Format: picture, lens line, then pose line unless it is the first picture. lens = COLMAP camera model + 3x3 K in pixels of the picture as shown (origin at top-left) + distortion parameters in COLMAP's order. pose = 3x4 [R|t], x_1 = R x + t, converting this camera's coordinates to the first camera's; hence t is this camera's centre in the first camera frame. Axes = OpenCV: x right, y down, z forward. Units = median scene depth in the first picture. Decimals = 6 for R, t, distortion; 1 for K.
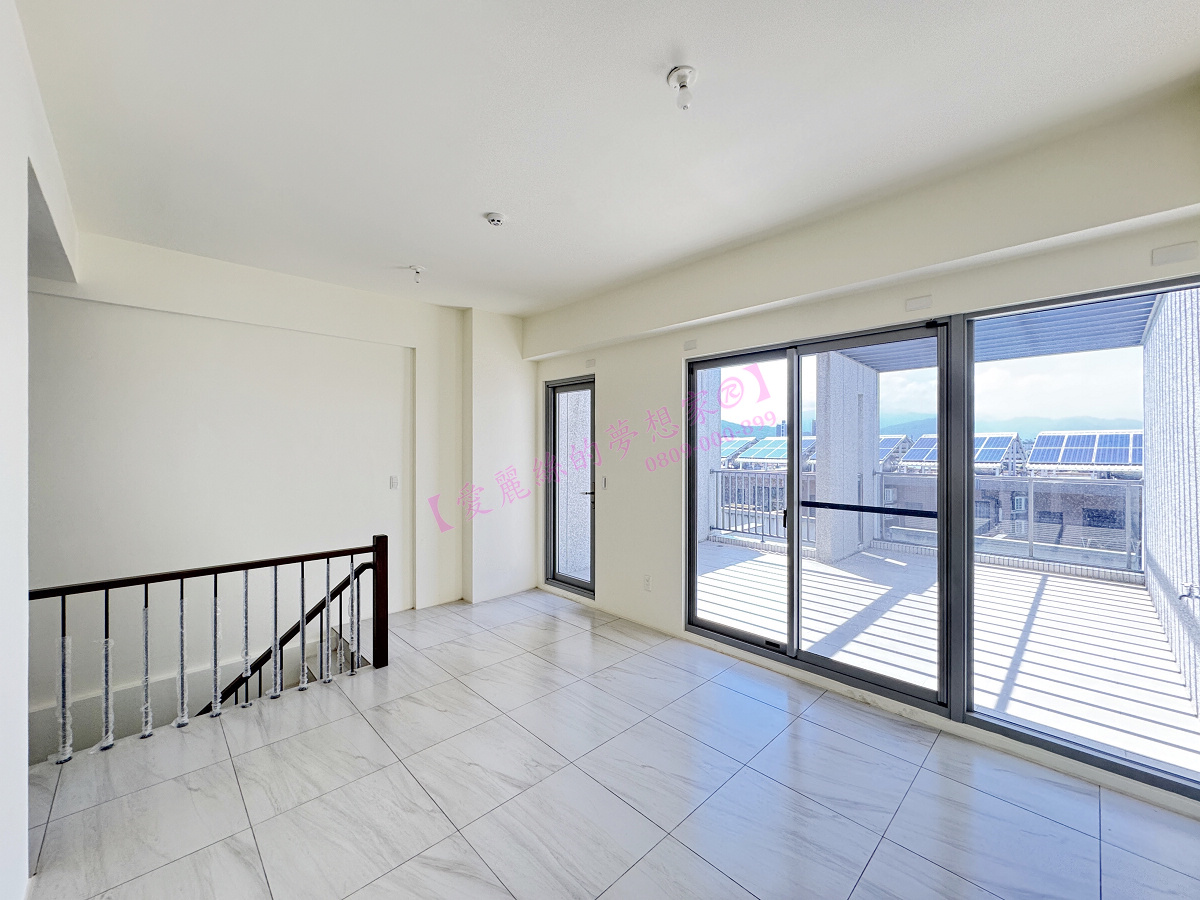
lens RADIAL K [[478.8, 0, 600.0], [0, 478.8, 450.0], [0, 0, 1]] dist [-0.000836, -0.000509]
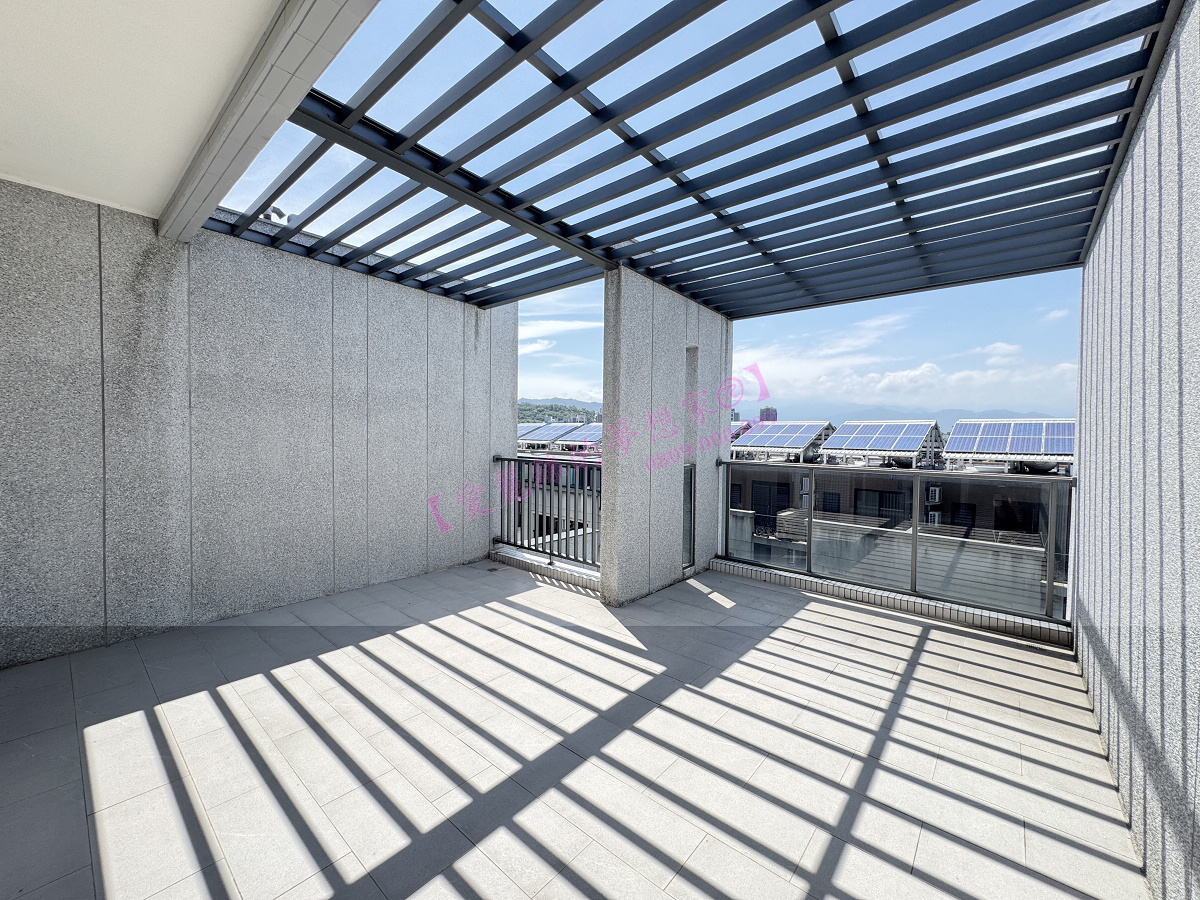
lens RADIAL K [[478.8, 0, 600.0], [0, 478.8, 450.0], [0, 0, 1]] dist [-0.000836, -0.000509]
pose [[0.995507, 0.008068, 0.094344, 0.261712], [-0.010824, 0.999528, 0.028739, 0.008303], [-0.094067, -0.029631, 0.995125, 0.249600]]
